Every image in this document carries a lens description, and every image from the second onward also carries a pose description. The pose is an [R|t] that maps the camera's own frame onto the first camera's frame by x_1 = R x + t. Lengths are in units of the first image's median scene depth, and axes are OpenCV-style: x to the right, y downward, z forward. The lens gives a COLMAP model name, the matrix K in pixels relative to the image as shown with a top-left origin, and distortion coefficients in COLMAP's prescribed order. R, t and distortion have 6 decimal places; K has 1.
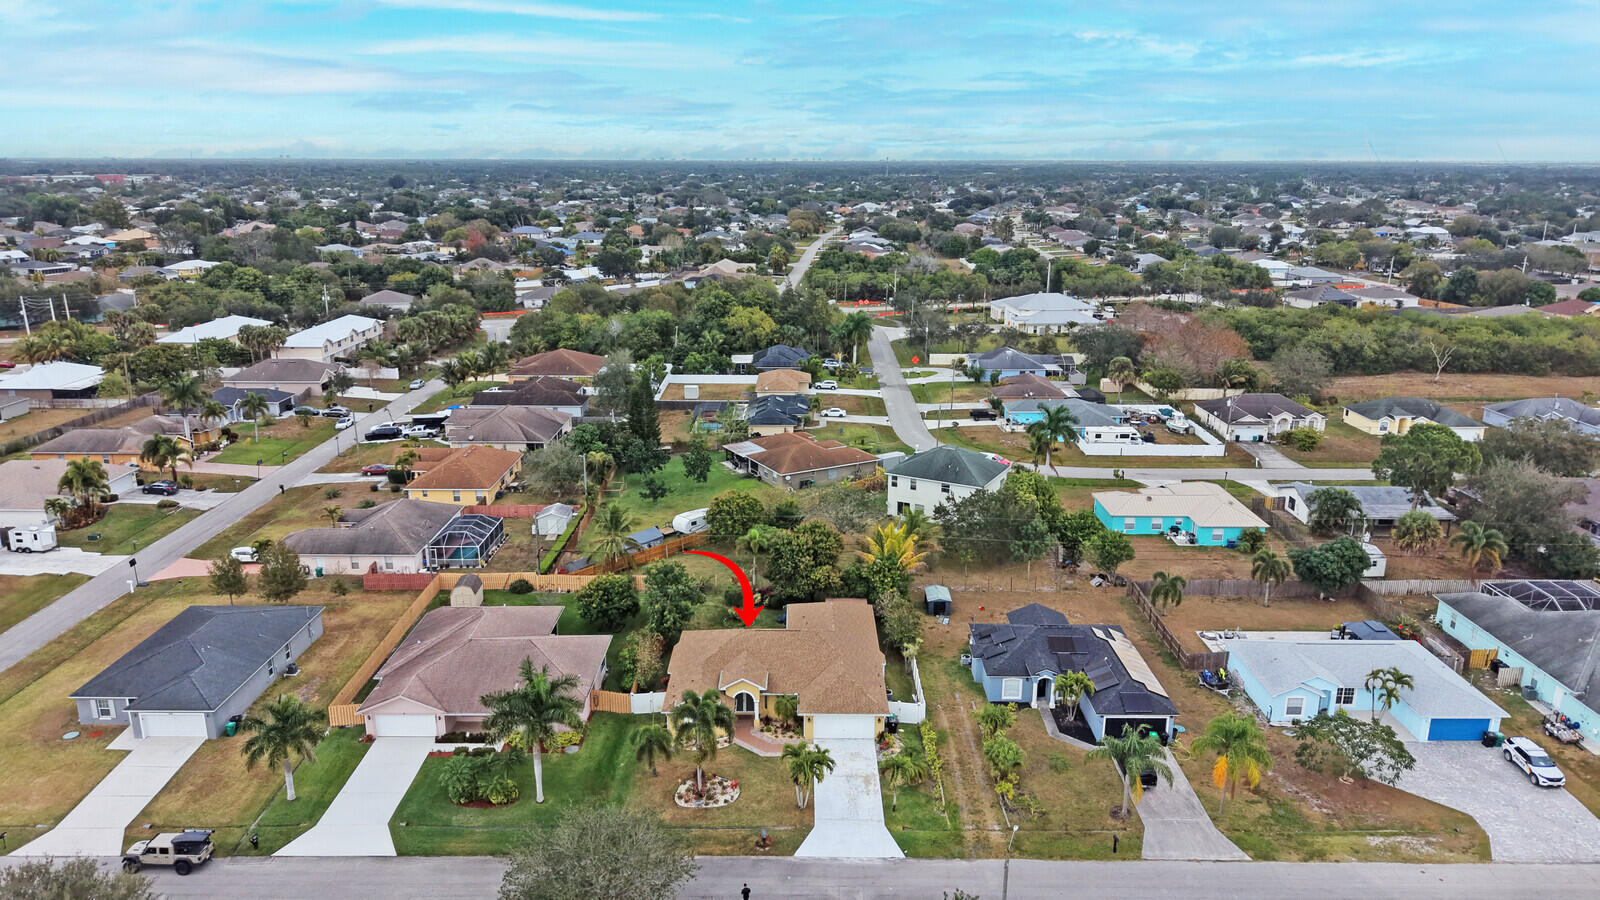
lens RADIAL K [[1059.3, 0, 800.0], [0, 1059.3, 450.0], [0, 0, 1]] dist [0.064958, -0.070716]
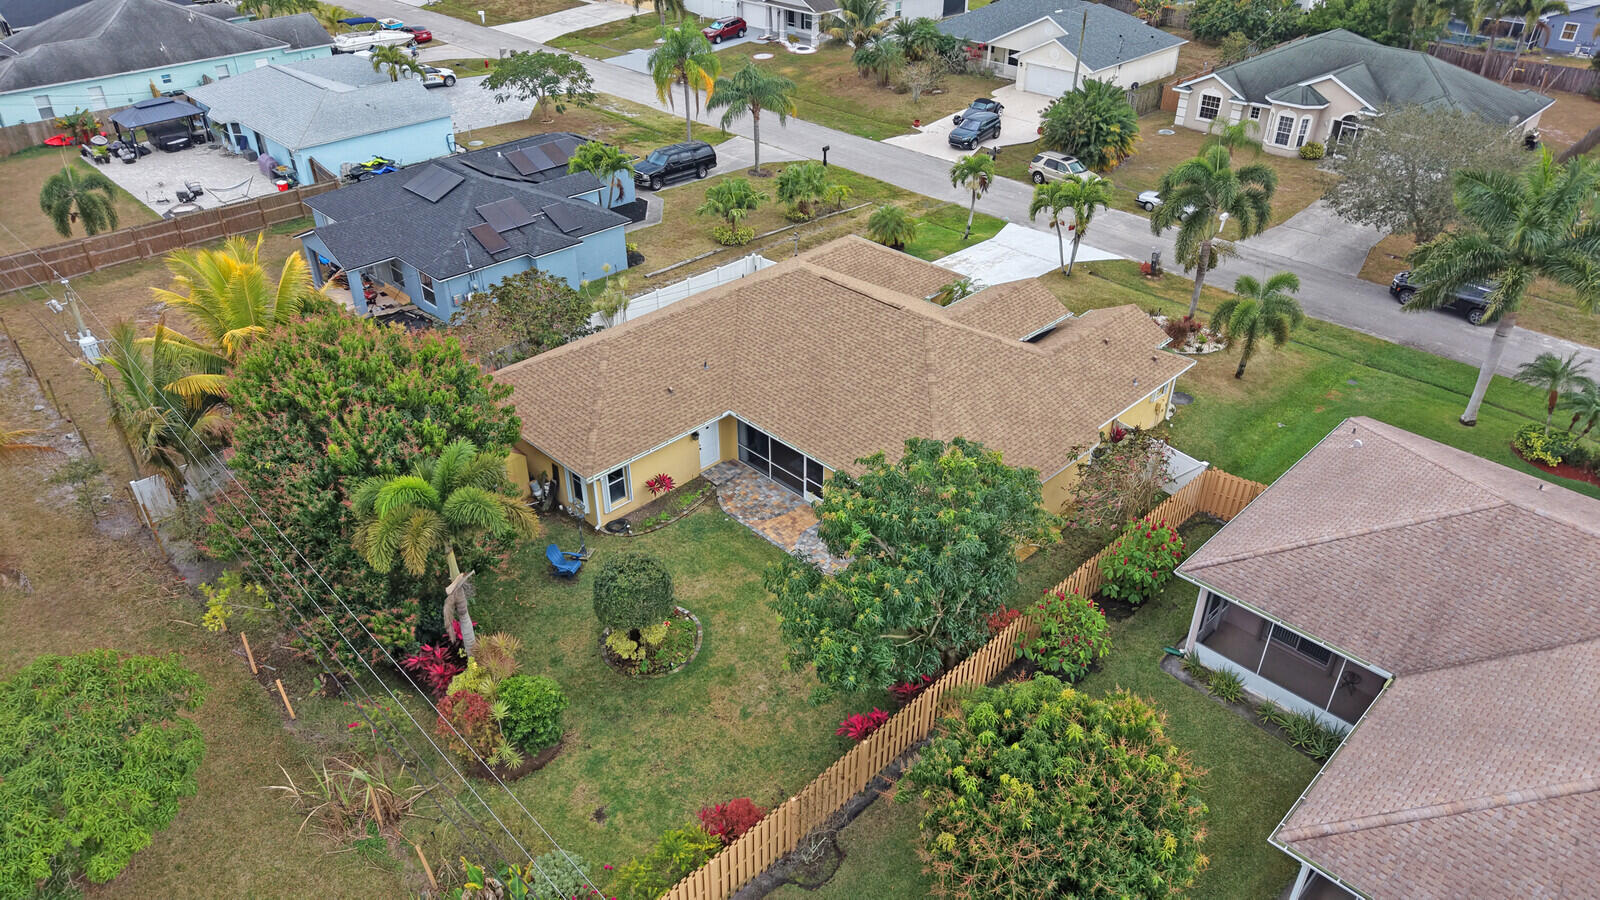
lens RADIAL K [[1064.6, 0, 802.8], [0, 1064.6, 444.0], [0, 0, 1]] dist [0.092052, -0.136630]
pose [[-0.706286, -0.380409, 0.597033, -0.193781], [0.189748, 0.710770, 0.677349, -0.056462], [-0.682023, 0.591689, -0.429825, 0.841689]]
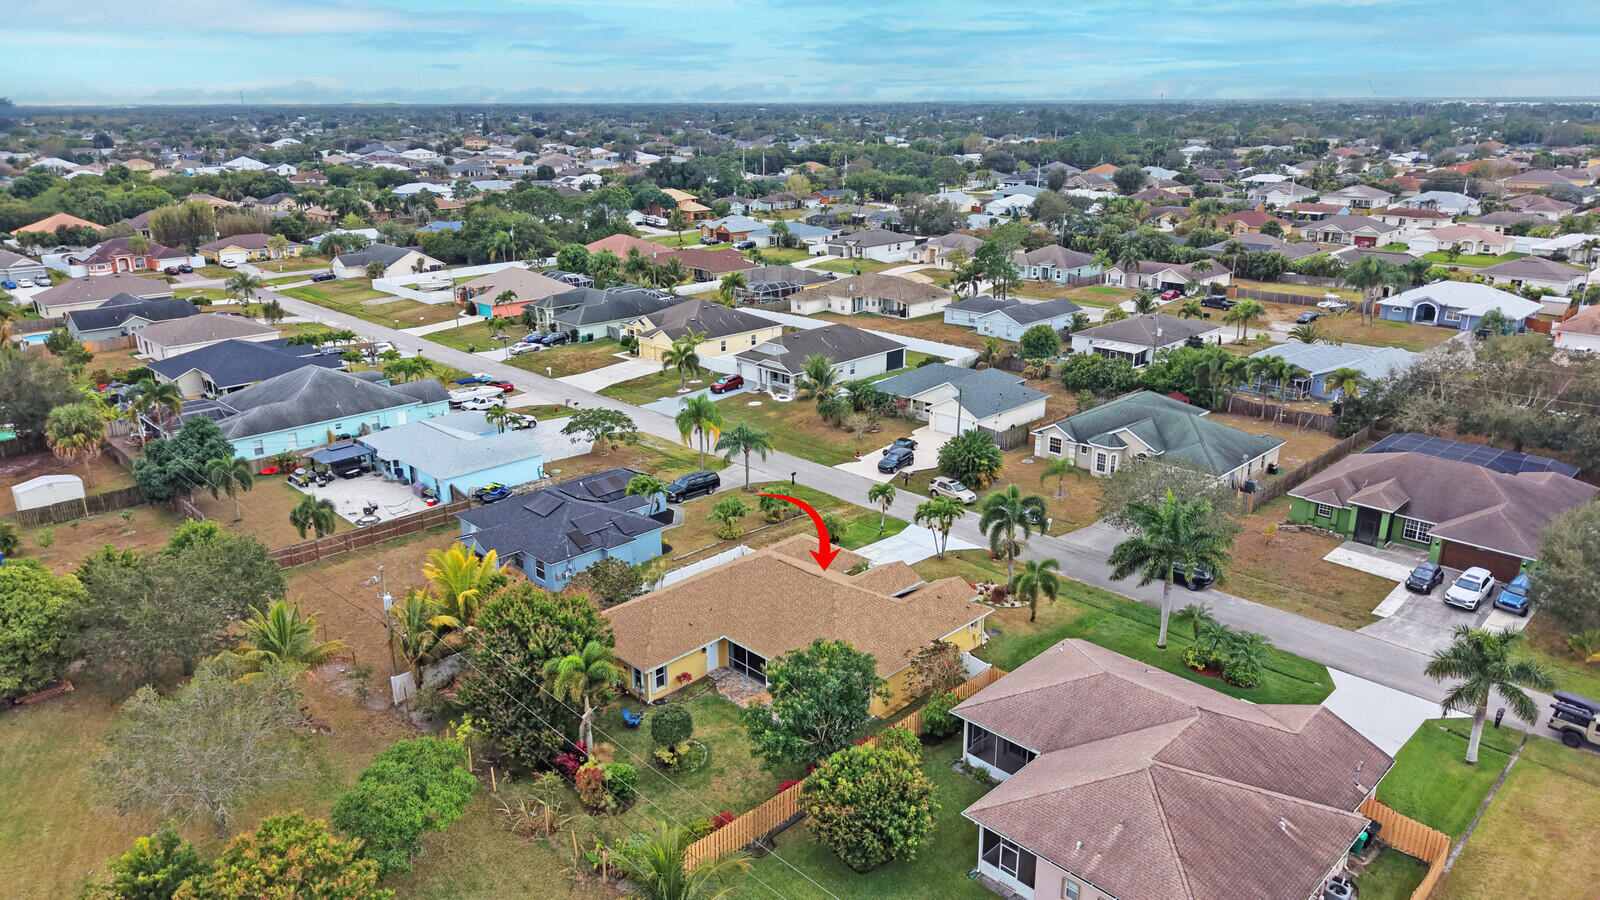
lens RADIAL K [[1064.6, 0, 802.8], [0, 1064.6, 444.0], [0, 0, 1]] dist [0.092052, -0.136630]
pose [[-0.706624, -0.211022, 0.675391, -0.351250], [0.193455, 0.860515, 0.471264, -0.179731], [-0.680630, 0.463664, -0.567237, 0.944273]]
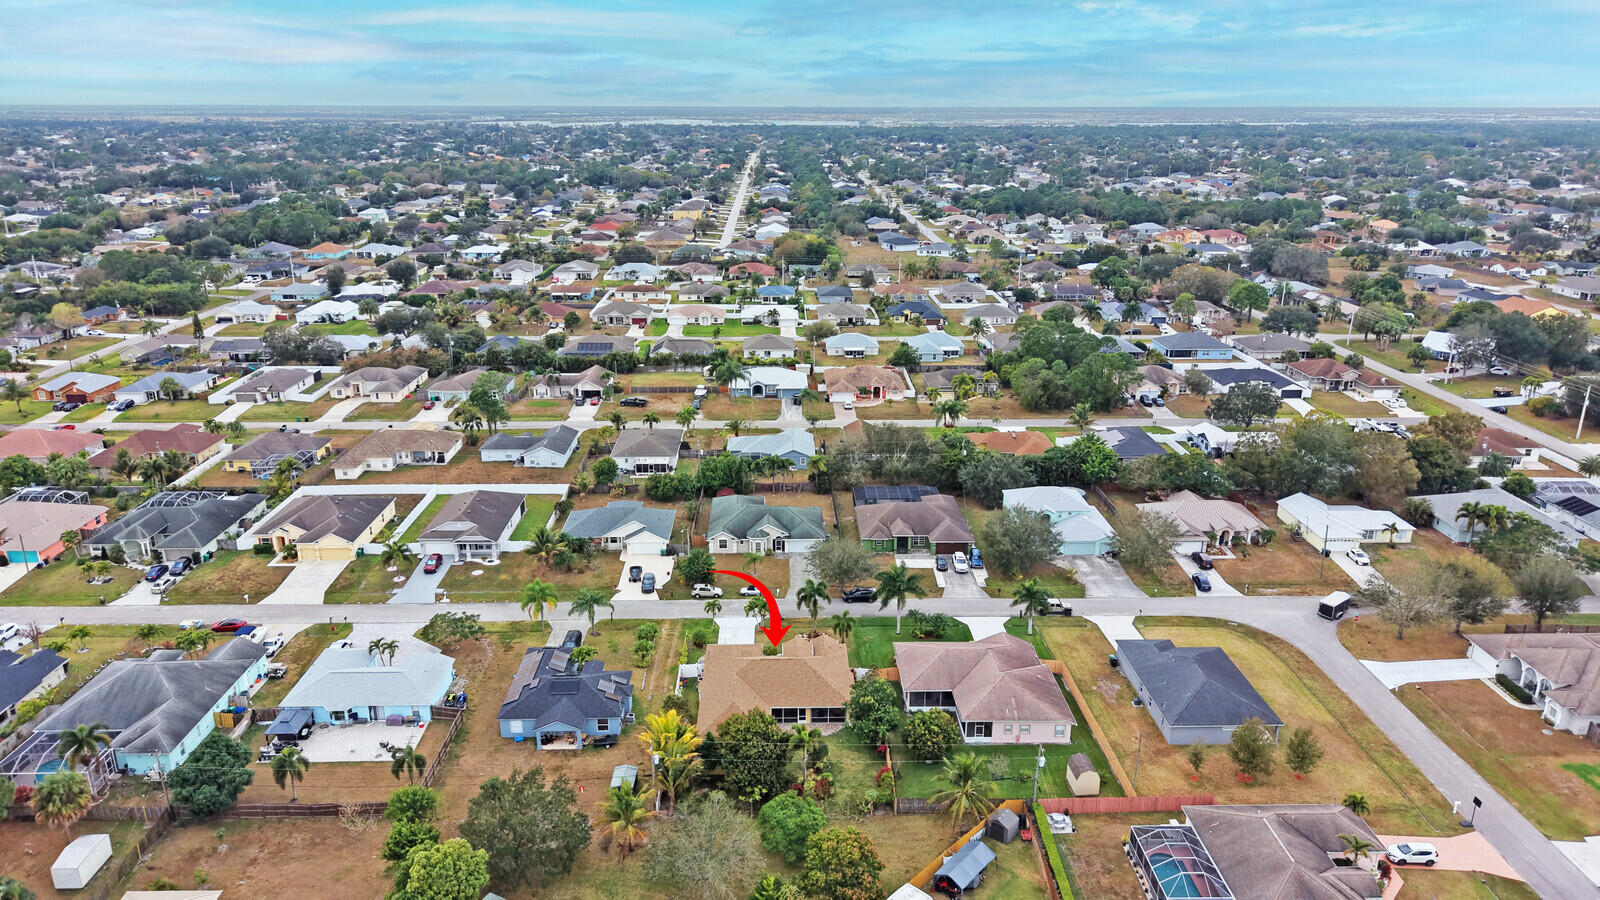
lens RADIAL K [[1064.6, 0, 802.8], [0, 1064.6, 444.0], [0, 0, 1]] dist [0.092052, -0.136630]
pose [[-0.999541, 0.006119, -0.029678, -0.010554], [-0.011054, 0.838276, 0.545135, -0.569464], [0.028214, 0.545212, -0.837823, 1.378832]]
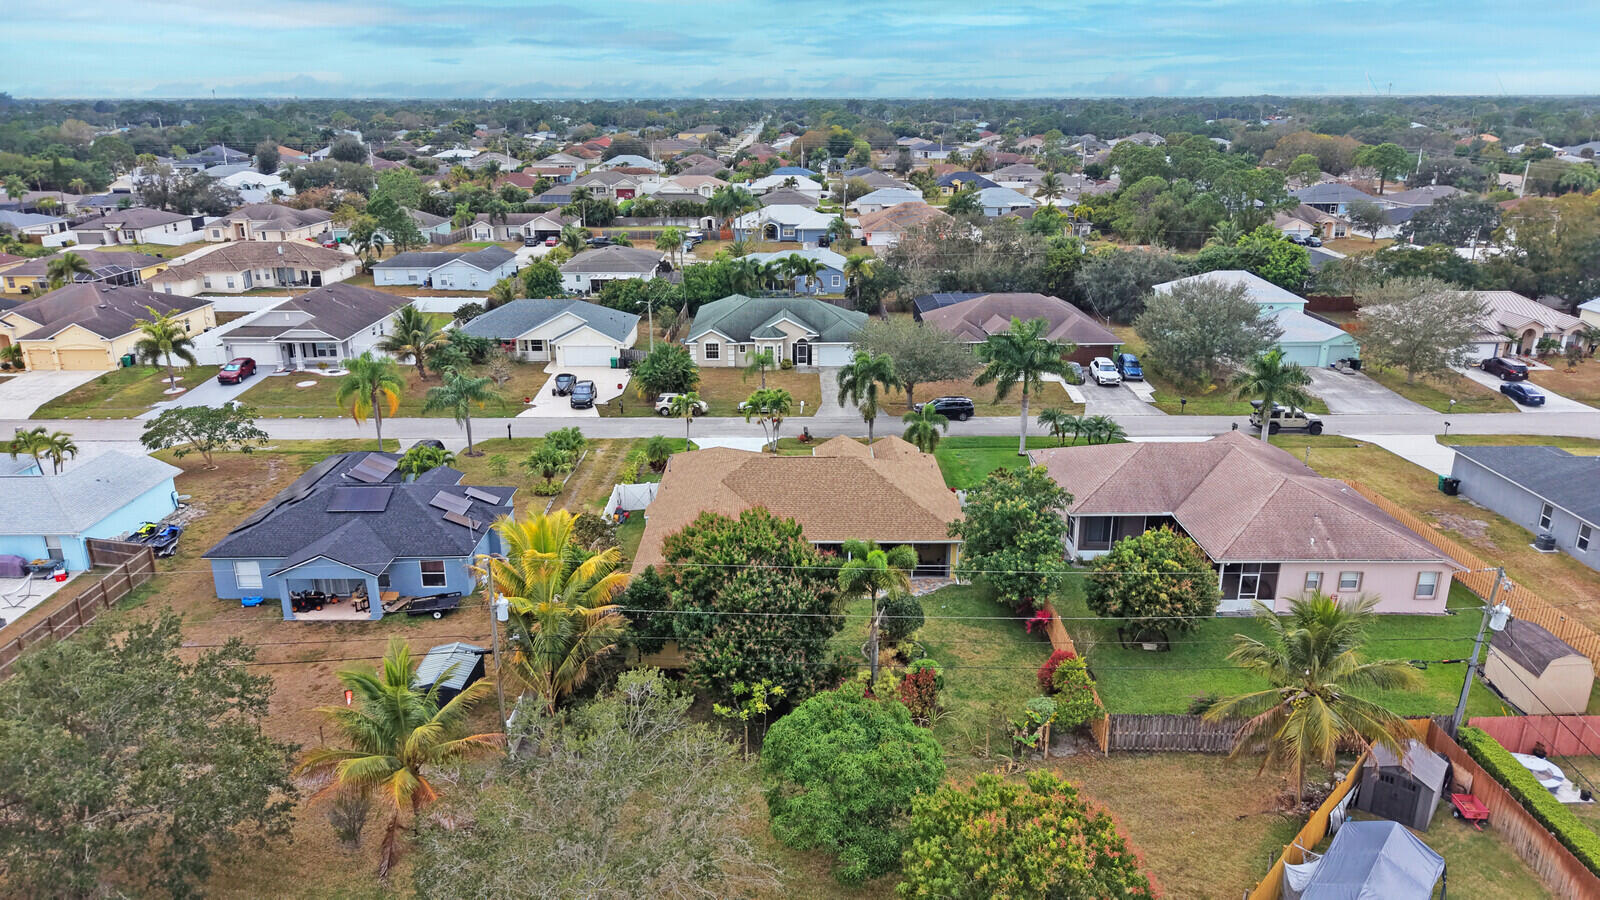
lens RADIAL K [[1059.3, 0, 800.0], [0, 1059.3, 450.0], [0, 0, 1]] dist [0.064958, -0.070716]
pose [[-0.999901, 0.006961, -0.012190, -0.007273], [-0.000950, 0.832844, 0.553507, -0.146546], [0.014005, 0.553464, -0.832755, 1.068479]]
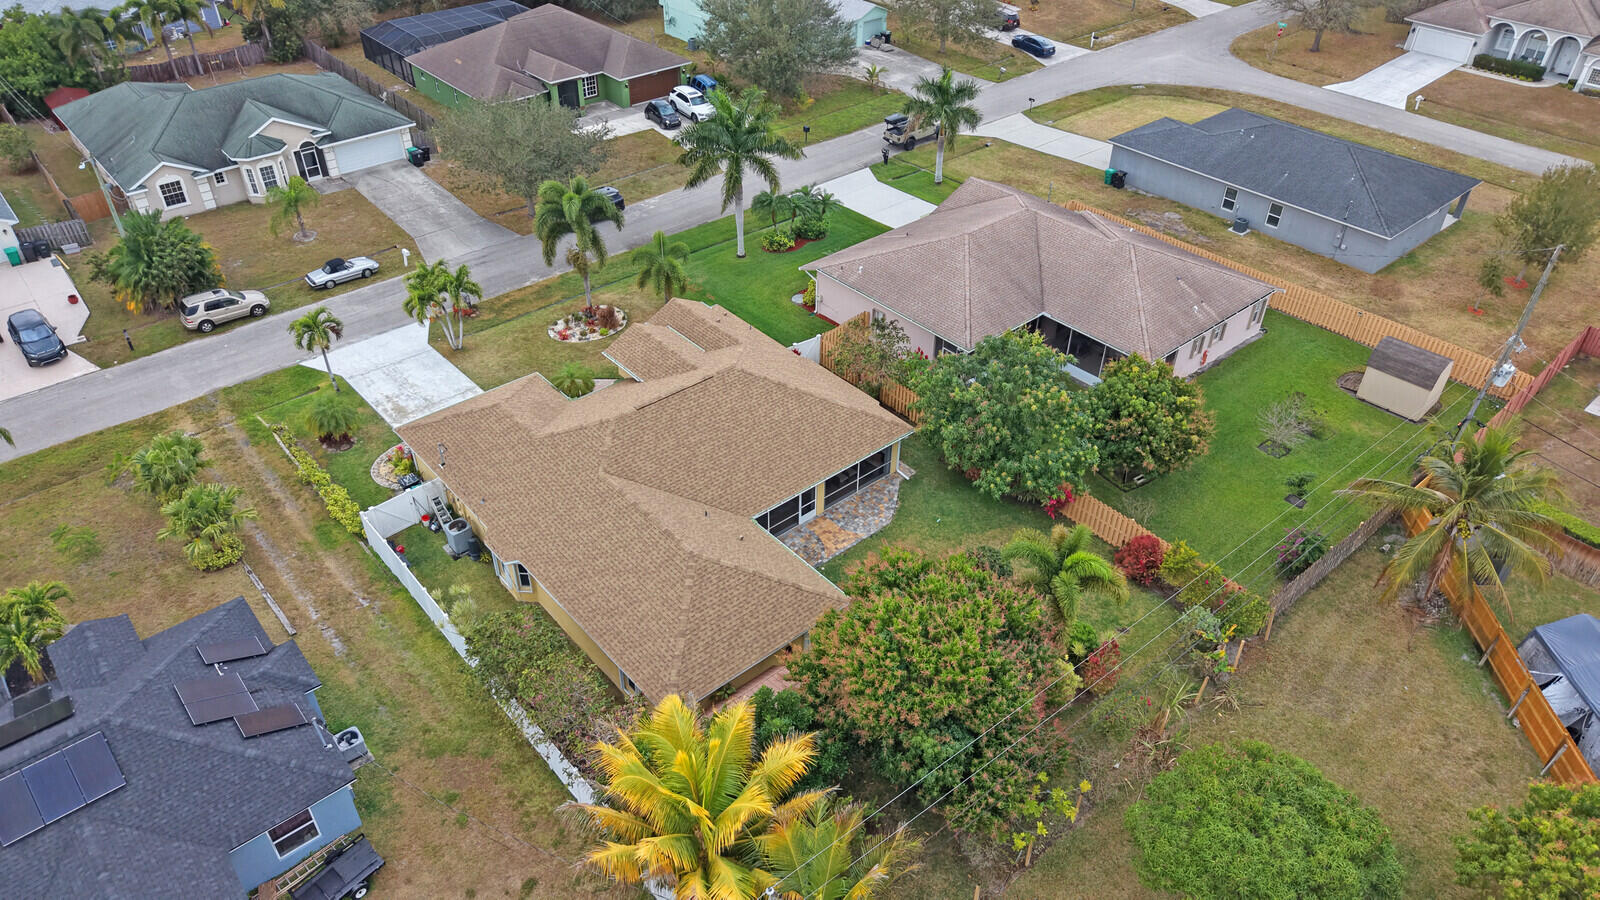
lens RADIAL K [[1059.3, 0, 800.0], [0, 1059.3, 450.0], [0, 0, 1]] dist [0.064958, -0.070716]
pose [[-0.755109, 0.393102, -0.524672, 0.139383], [-0.179992, 0.645236, 0.742478, -0.130779], [0.630407, 0.655088, -0.416469, 0.858380]]
